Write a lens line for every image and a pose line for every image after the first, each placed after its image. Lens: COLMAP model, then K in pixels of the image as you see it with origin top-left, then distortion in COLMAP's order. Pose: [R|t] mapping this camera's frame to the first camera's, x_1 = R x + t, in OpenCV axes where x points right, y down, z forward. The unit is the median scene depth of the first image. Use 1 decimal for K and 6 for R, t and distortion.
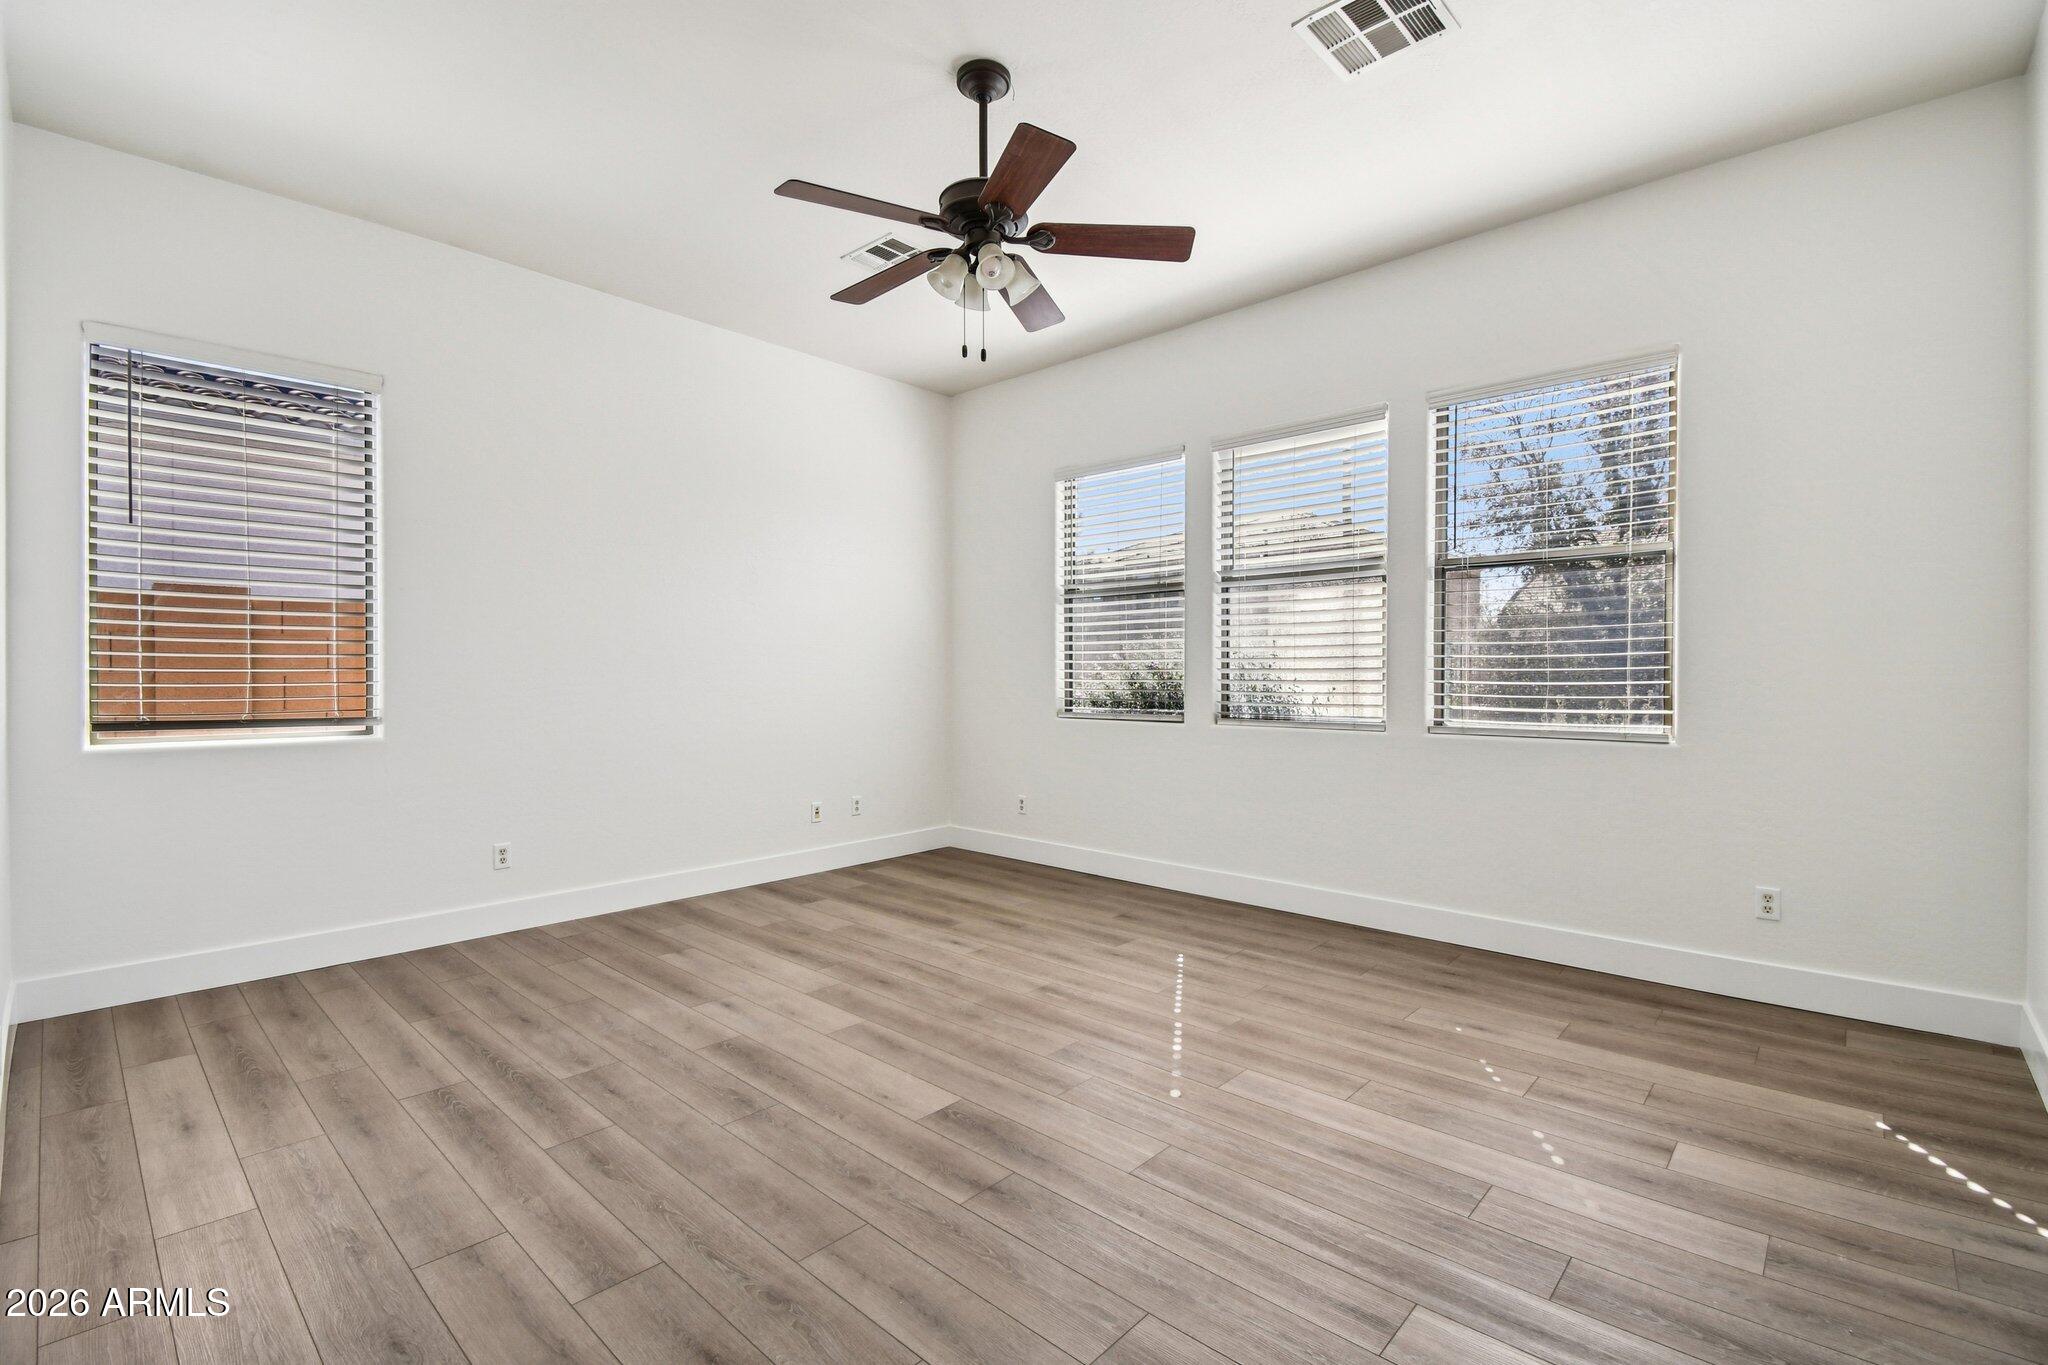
lens RADIAL K [[915.5, 0, 1024.0], [0, 915.5, 682.5], [0, 0, 1]] dist [0.000103, -0.019052]
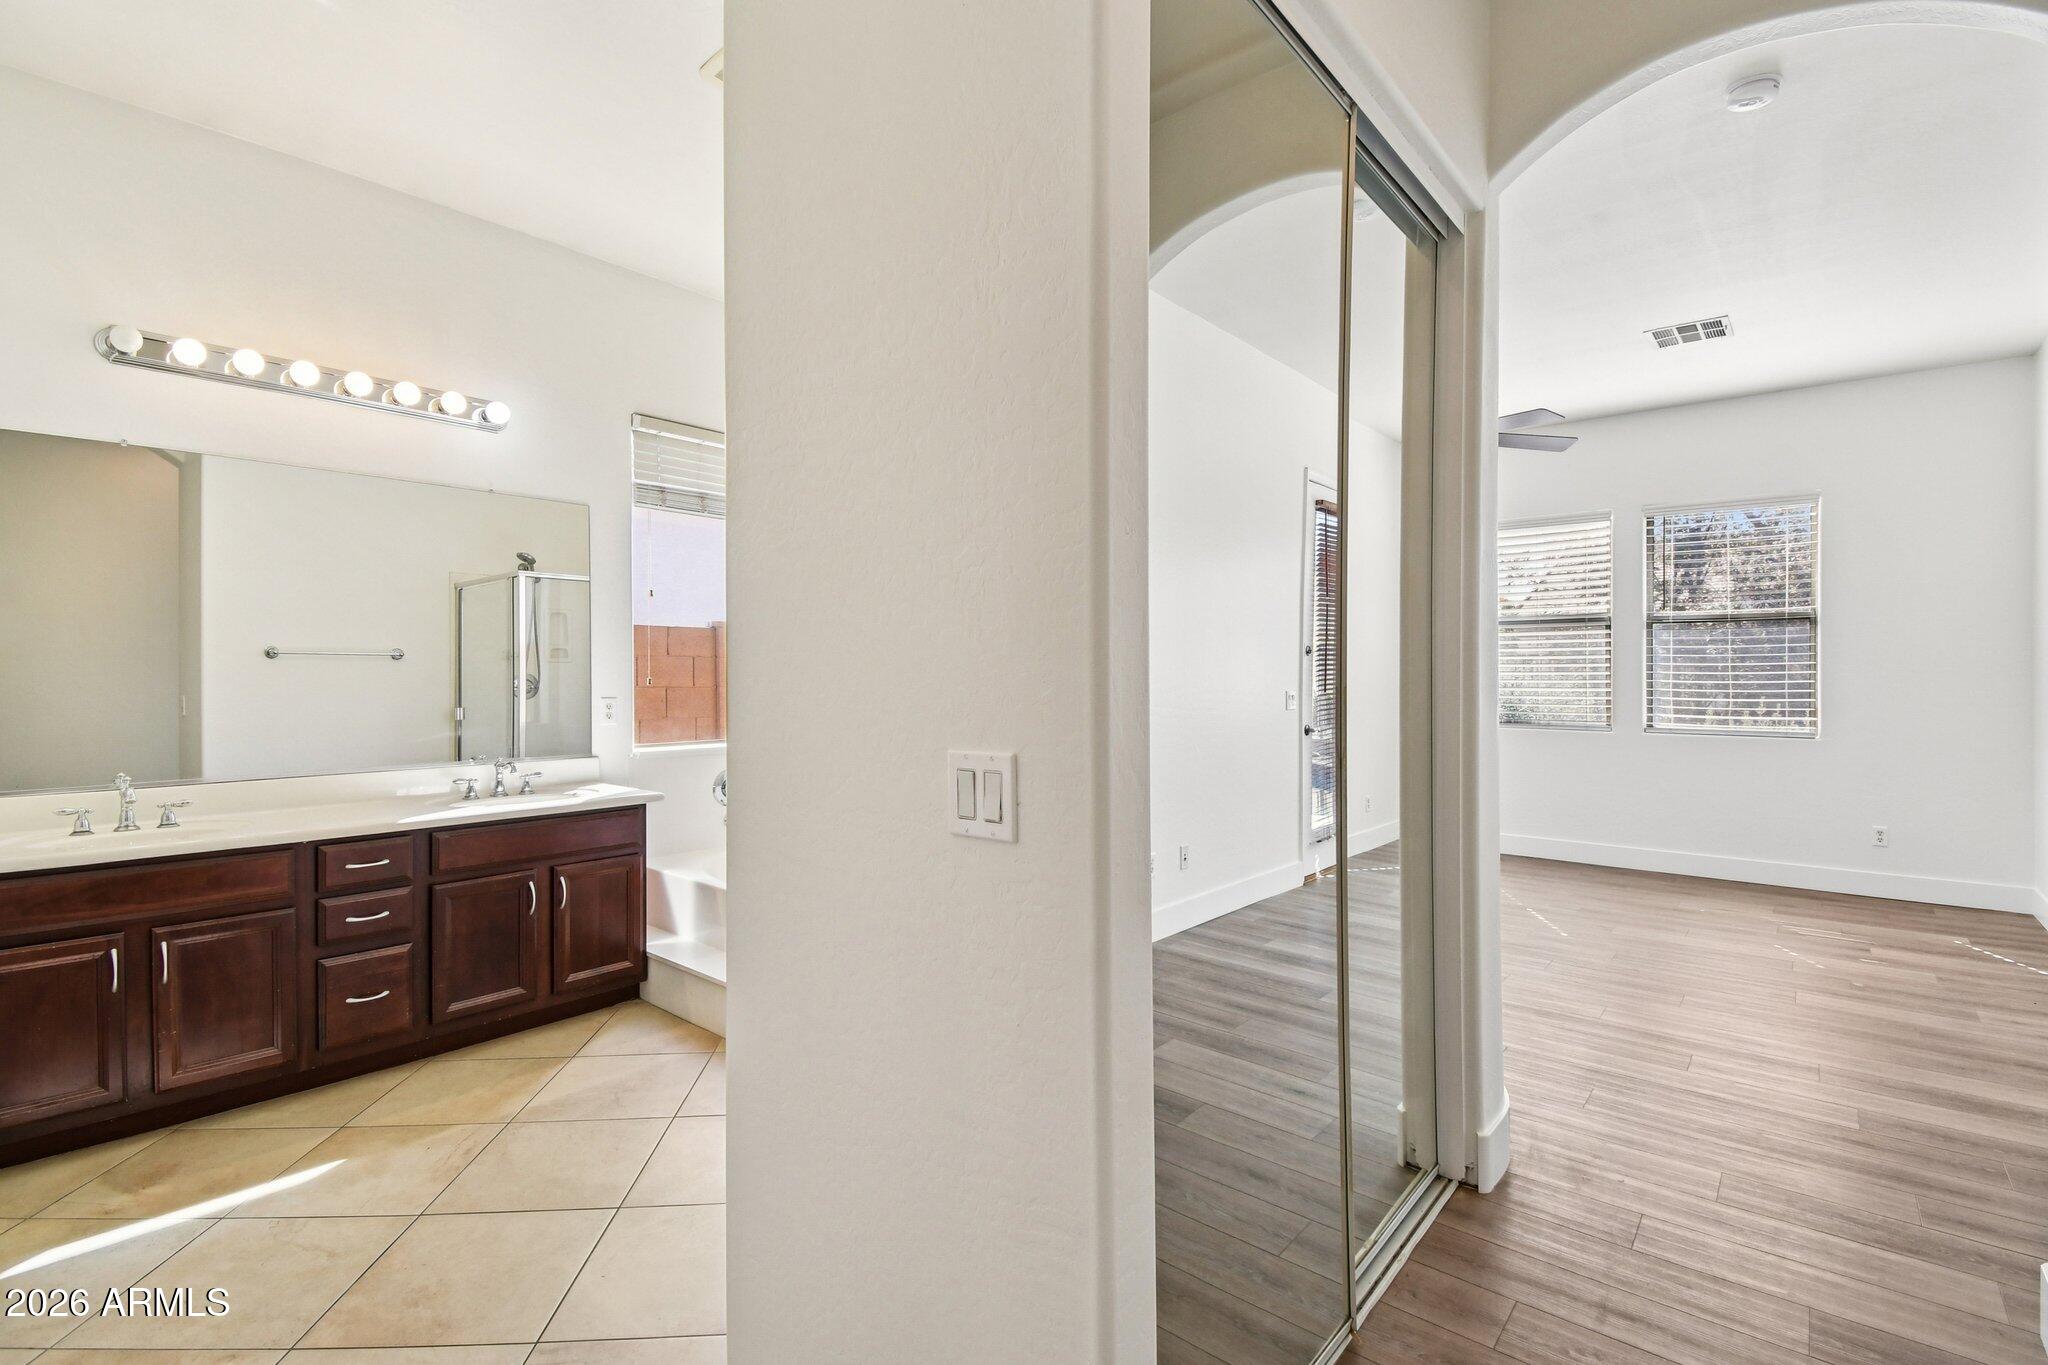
lens RADIAL K [[915.5, 0, 1024.0], [0, 915.5, 682.5], [0, 0, 1]] dist [0.000103, -0.019052]
pose [[0.999505, 0.001092, 0.031438, -0.809502], [-0.001186, 0.999995, 0.002957, -0.038646], [-0.031434, -0.002993, 0.999501, -0.601337]]
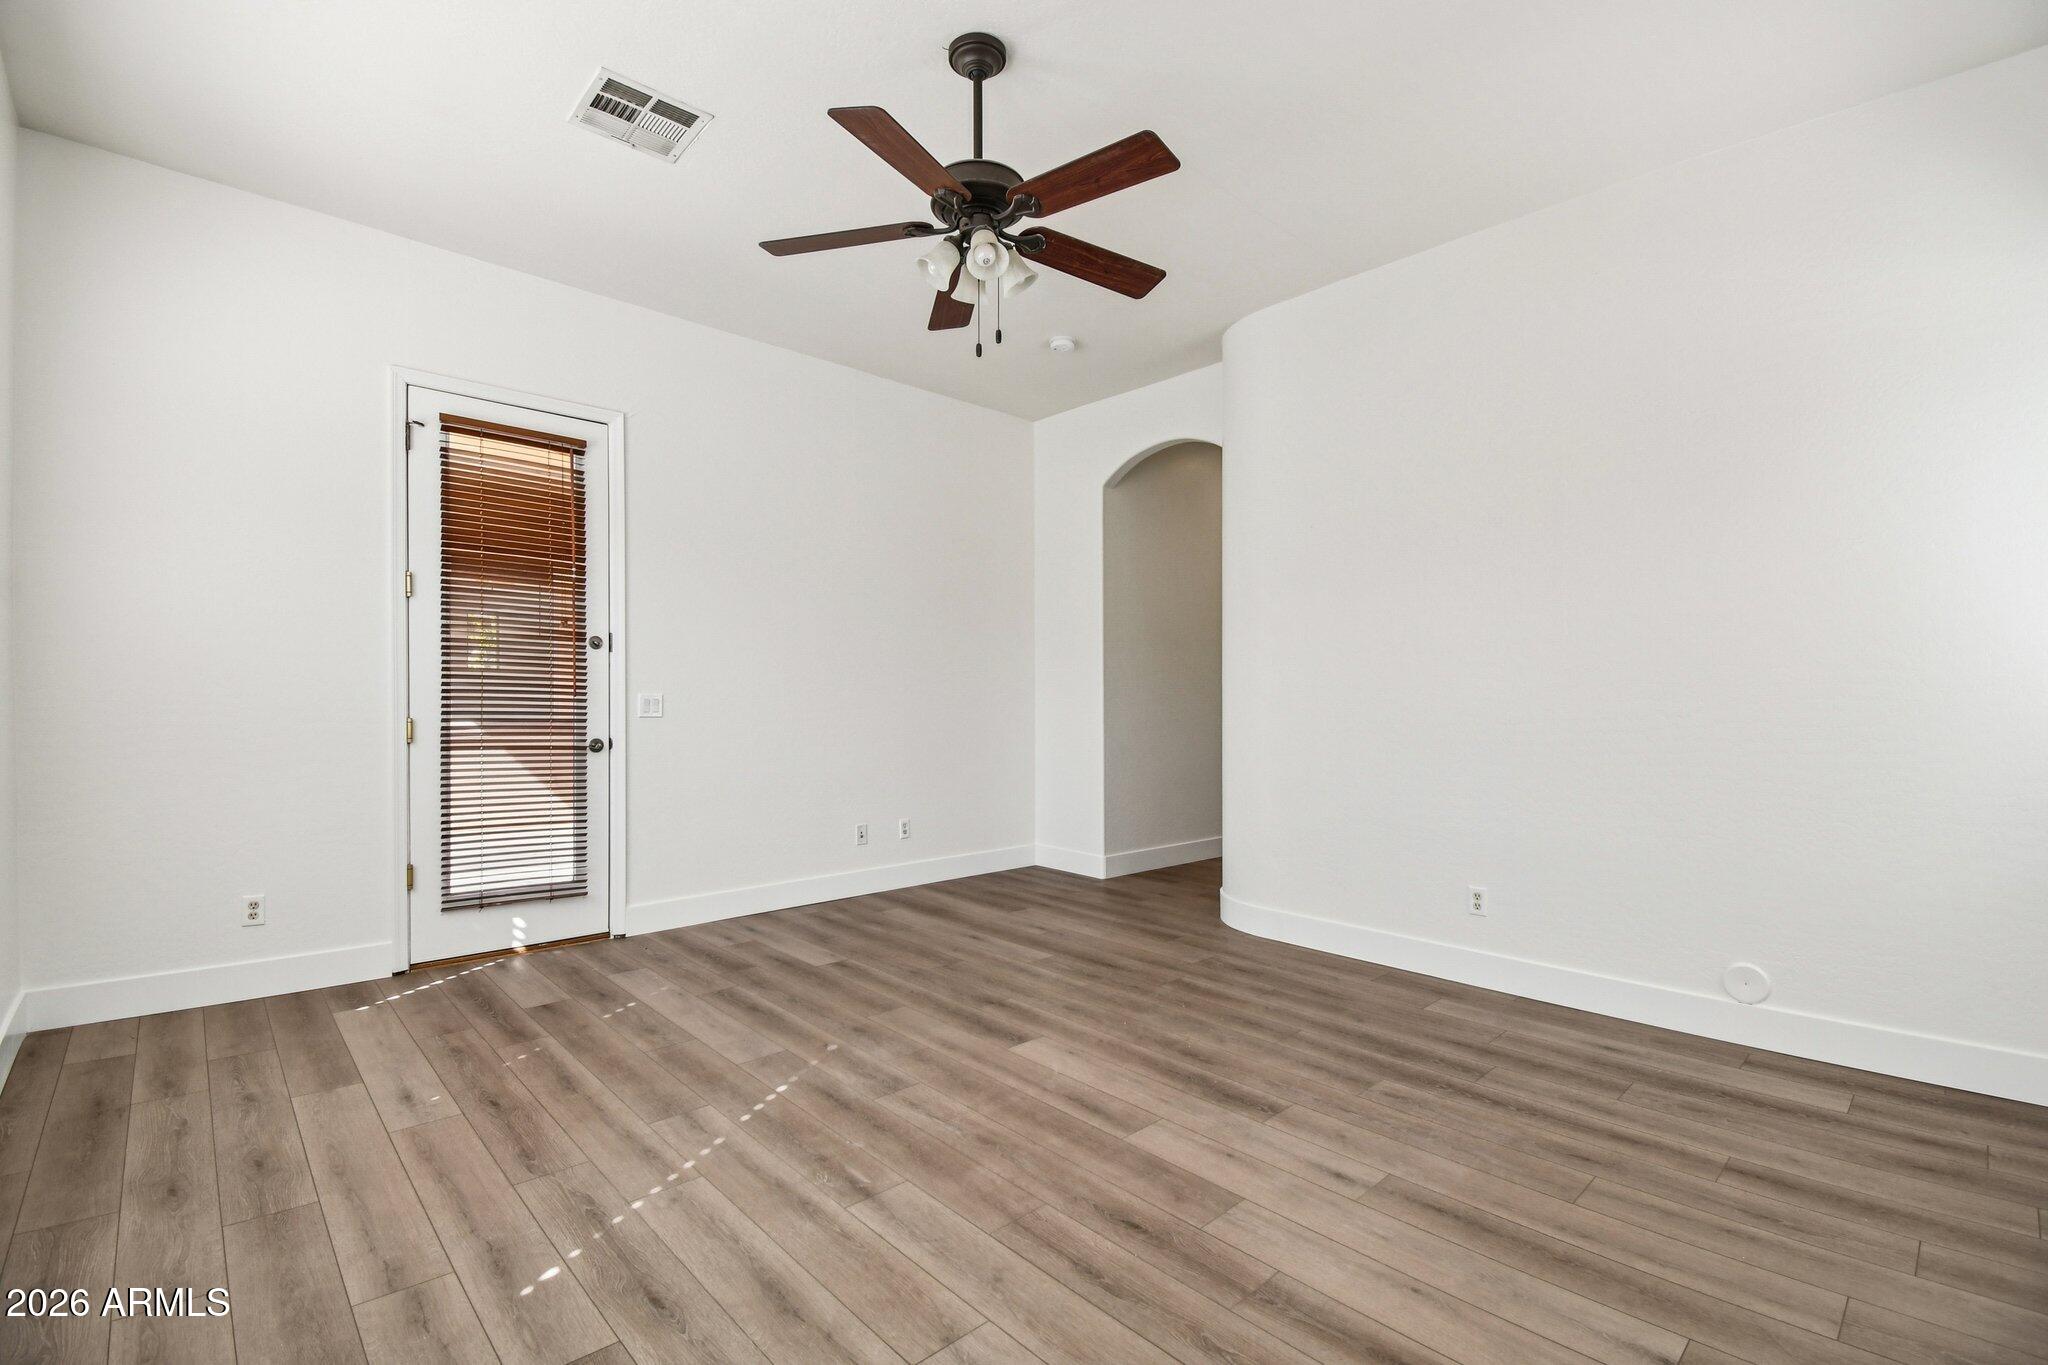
lens RADIAL K [[915.5, 0, 1024.0], [0, 915.5, 682.5], [0, 0, 1]] dist [0.000103, -0.019052]
pose [[-0.997429, -0.004315, 0.071534, -0.140771], [-0.004946, 0.999950, -0.008657, -0.010346], [-0.071493, -0.008988, -0.997401, 1.775507]]
